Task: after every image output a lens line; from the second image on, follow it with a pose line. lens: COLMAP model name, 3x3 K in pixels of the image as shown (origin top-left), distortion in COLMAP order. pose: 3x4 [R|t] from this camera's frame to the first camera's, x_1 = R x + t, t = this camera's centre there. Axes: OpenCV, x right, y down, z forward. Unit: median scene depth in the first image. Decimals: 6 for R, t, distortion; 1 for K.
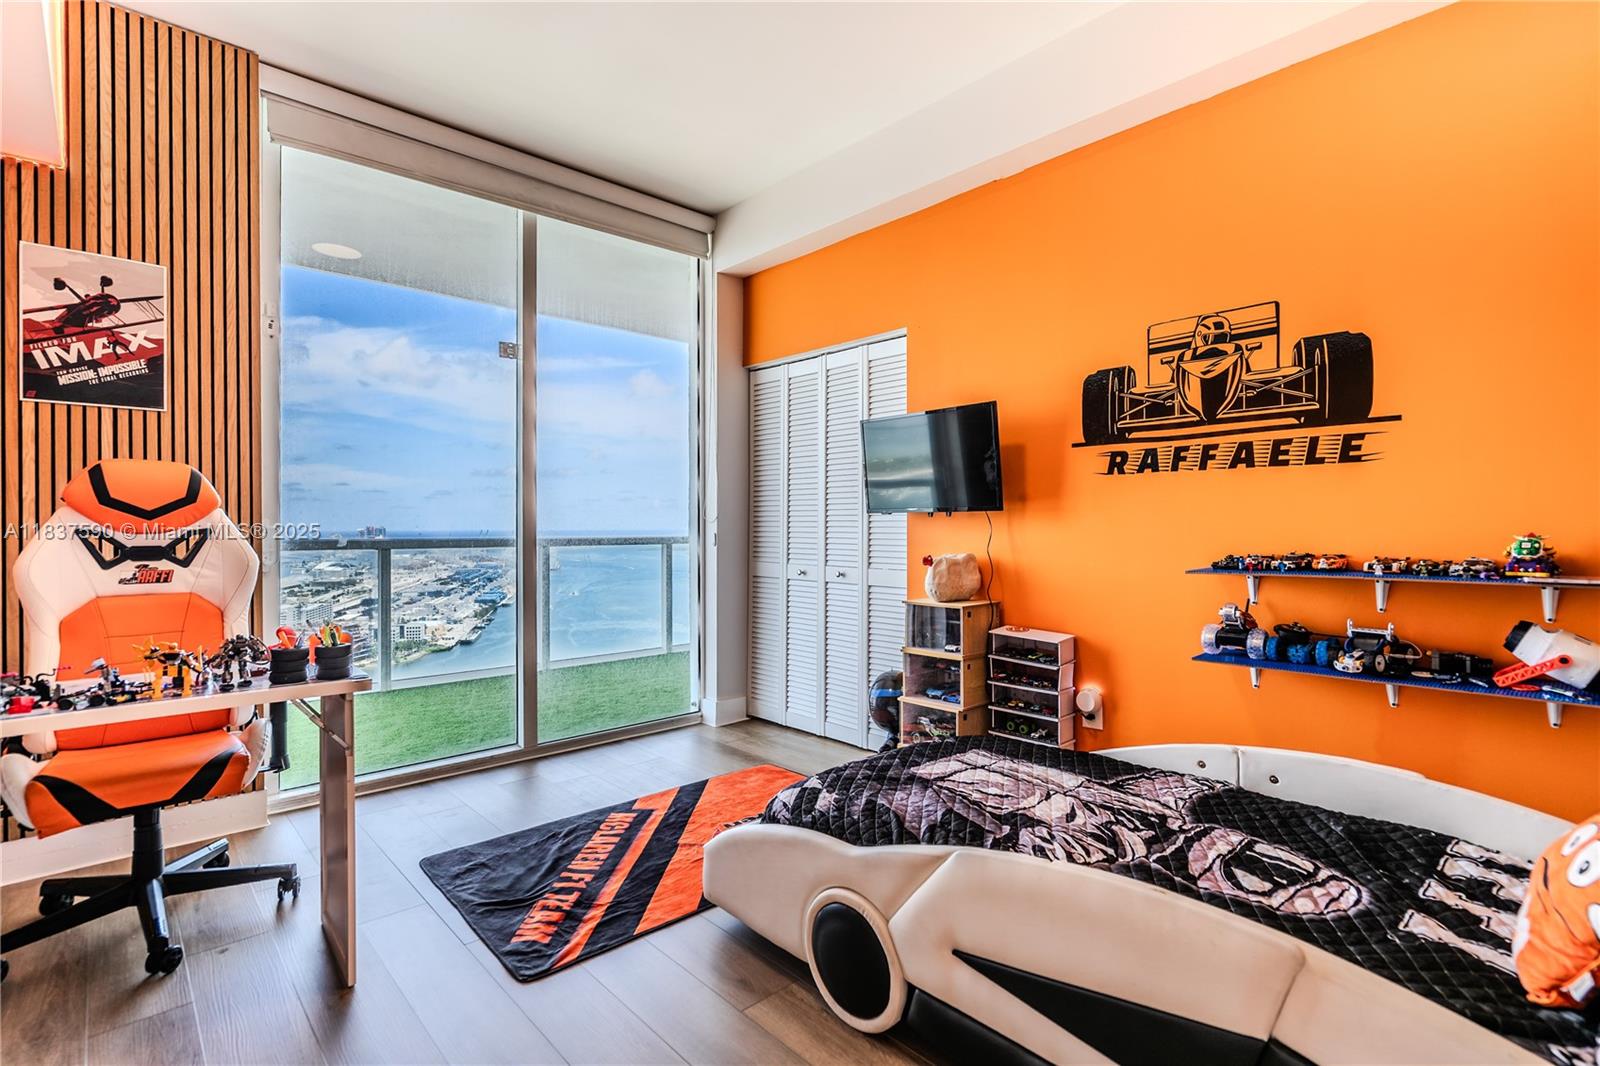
lens RADIAL K [[761.2, 0, 800.0], [0, 761.2, 533.0], [0, 0, 1]] dist [-0.001511, 0.000628]
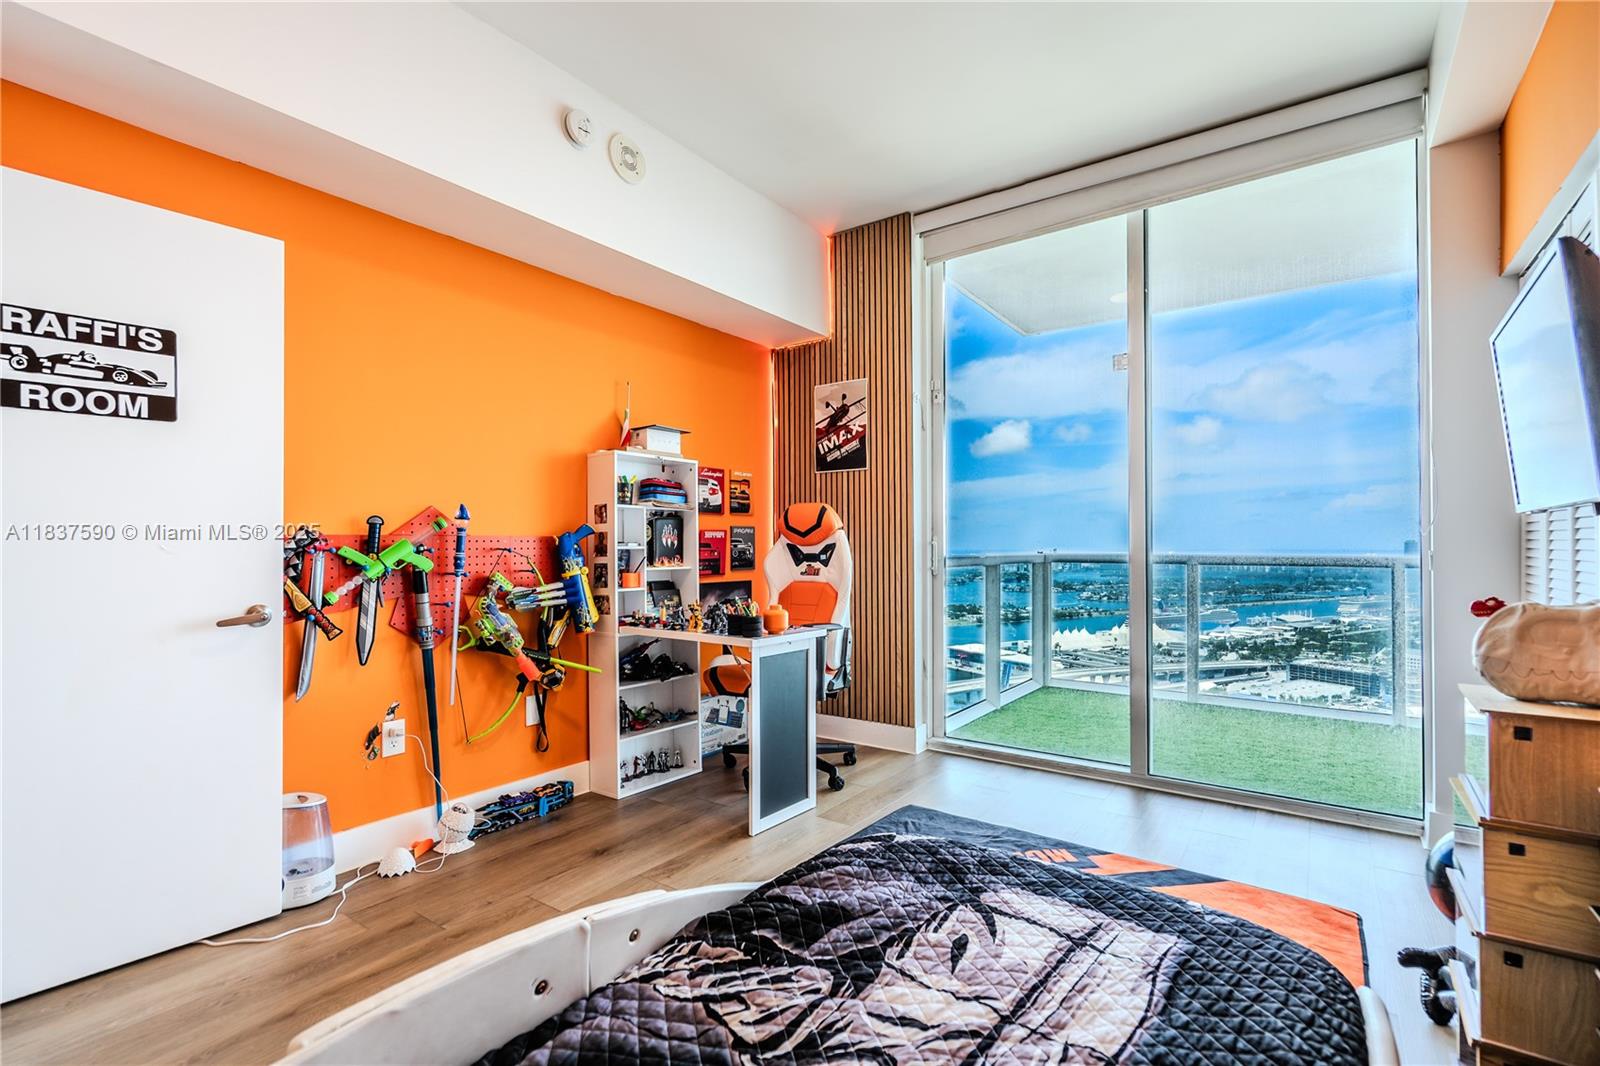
lens RADIAL K [[731.6, 0, 796.5], [0, 731.6, 542.0], [0, 0, 1]] dist [0.000276, -0.000053]
pose [[0.191449, -0.002887, -0.981498, 0.670212], [-0.006919, 0.999967, -0.004291, -0.000540], [0.981478, 0.007612, 0.191423, 0.595711]]
